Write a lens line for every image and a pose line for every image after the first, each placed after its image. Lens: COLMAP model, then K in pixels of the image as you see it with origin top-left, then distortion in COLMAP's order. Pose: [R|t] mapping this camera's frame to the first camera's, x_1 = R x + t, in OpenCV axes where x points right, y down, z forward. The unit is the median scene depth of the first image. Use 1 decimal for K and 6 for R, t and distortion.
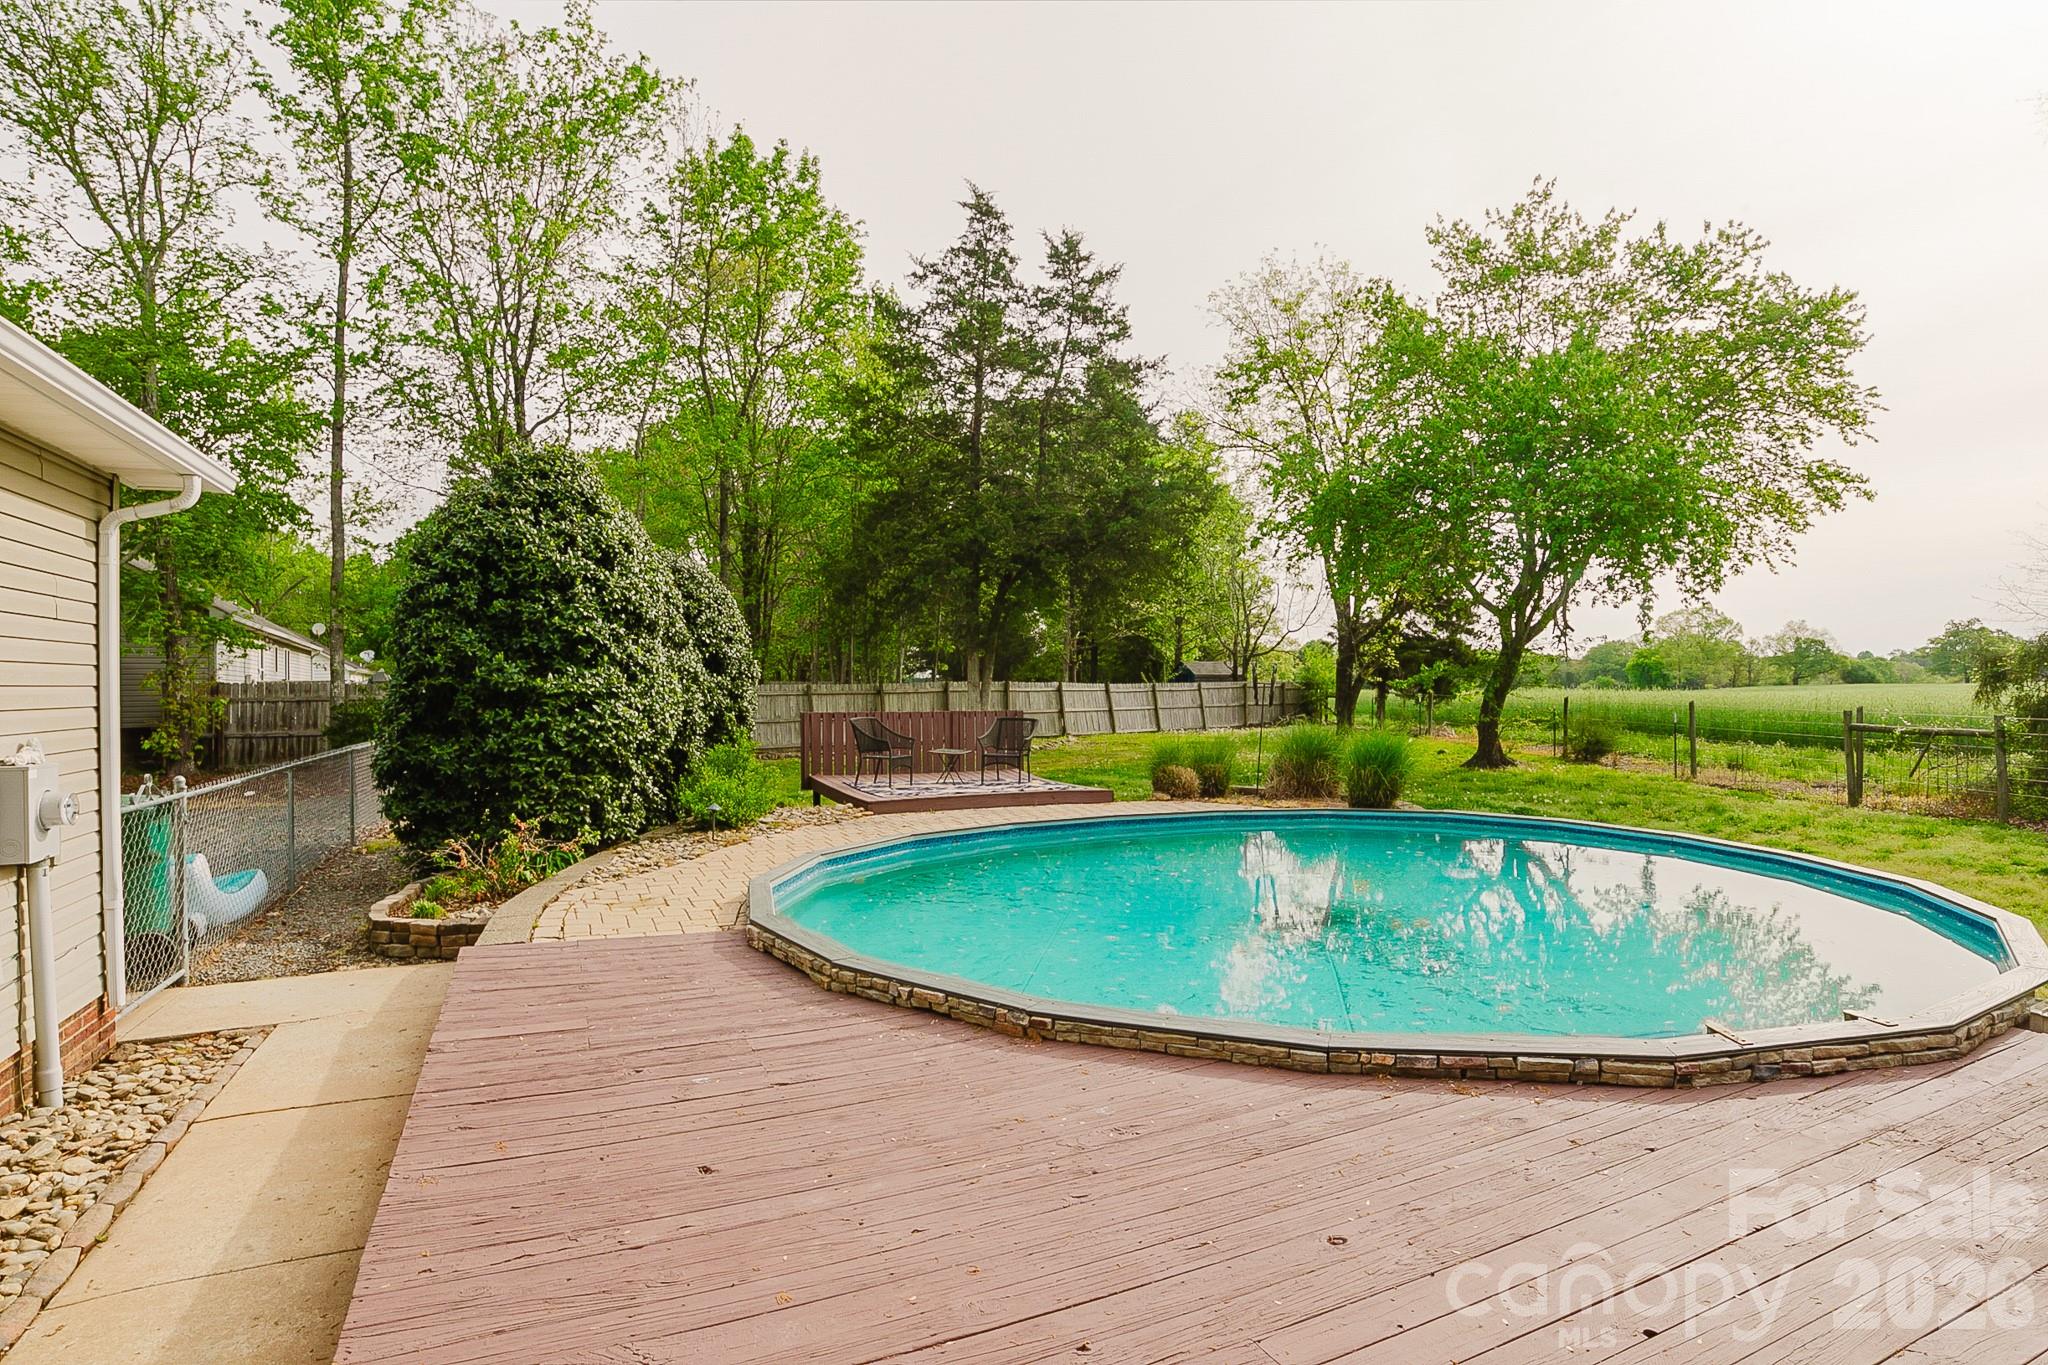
lens RADIAL K [[1065.2, 0, 1039.3], [0, 1065.2, 677.3], [0, 0, 1]] dist [-0.101490, 0.036822]
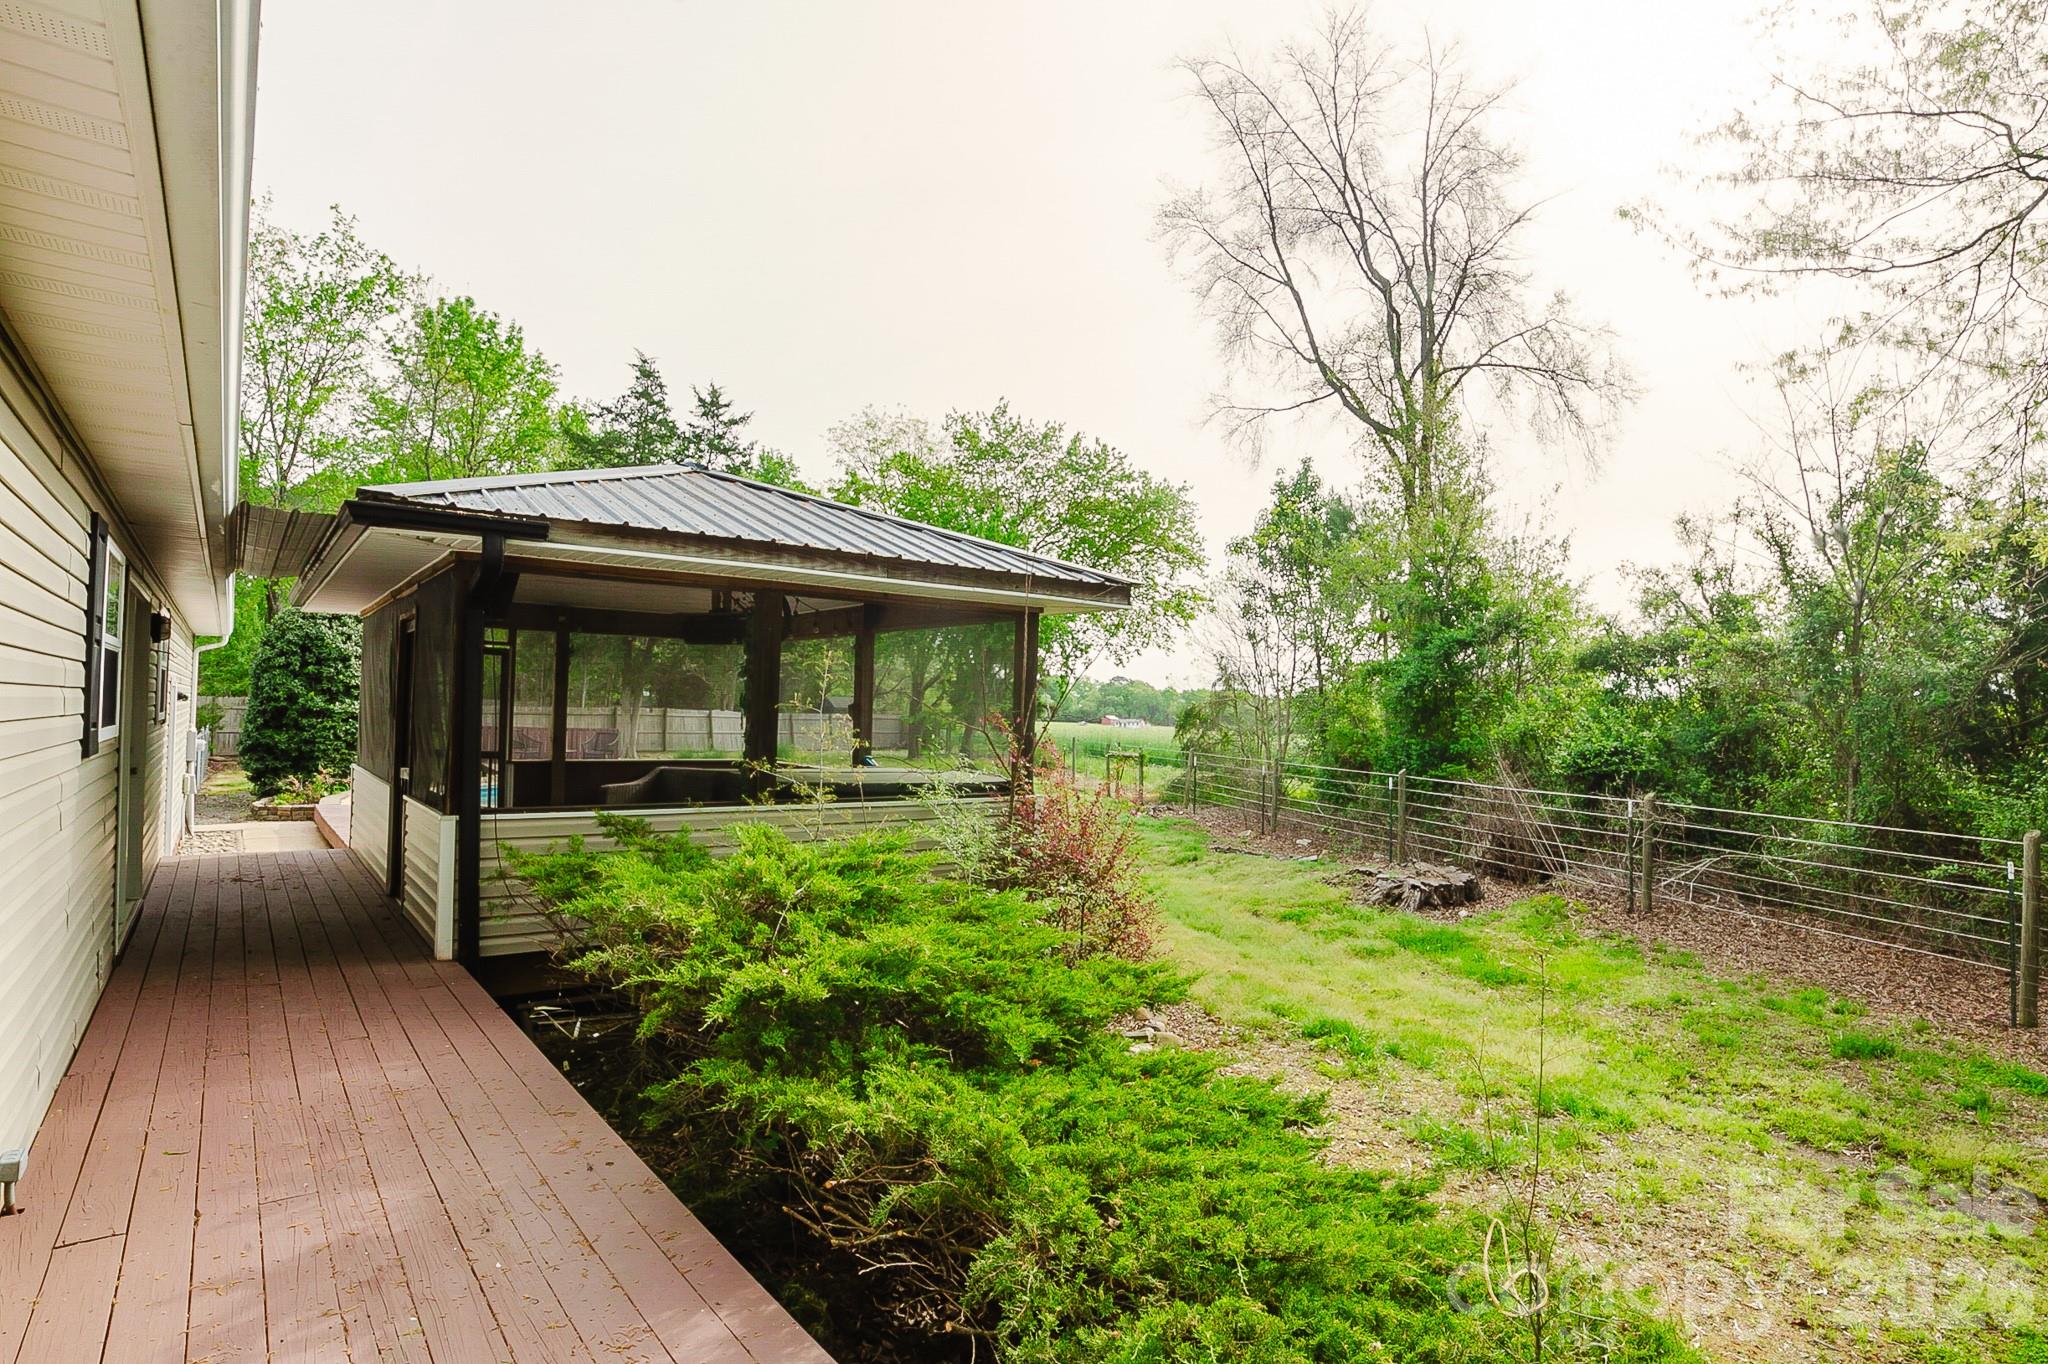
lens RADIAL K [[1065.2, 0, 1035.6], [0, 1065.2, 682.8], [0, 0, 1]] dist [-0.101490, 0.036822]
pose [[0.973294, 0.037425, 0.226490, 0.304101], [-0.032672, 0.999161, -0.024699, -0.026729], [-0.227224, 0.016639, 0.973700, -0.933011]]
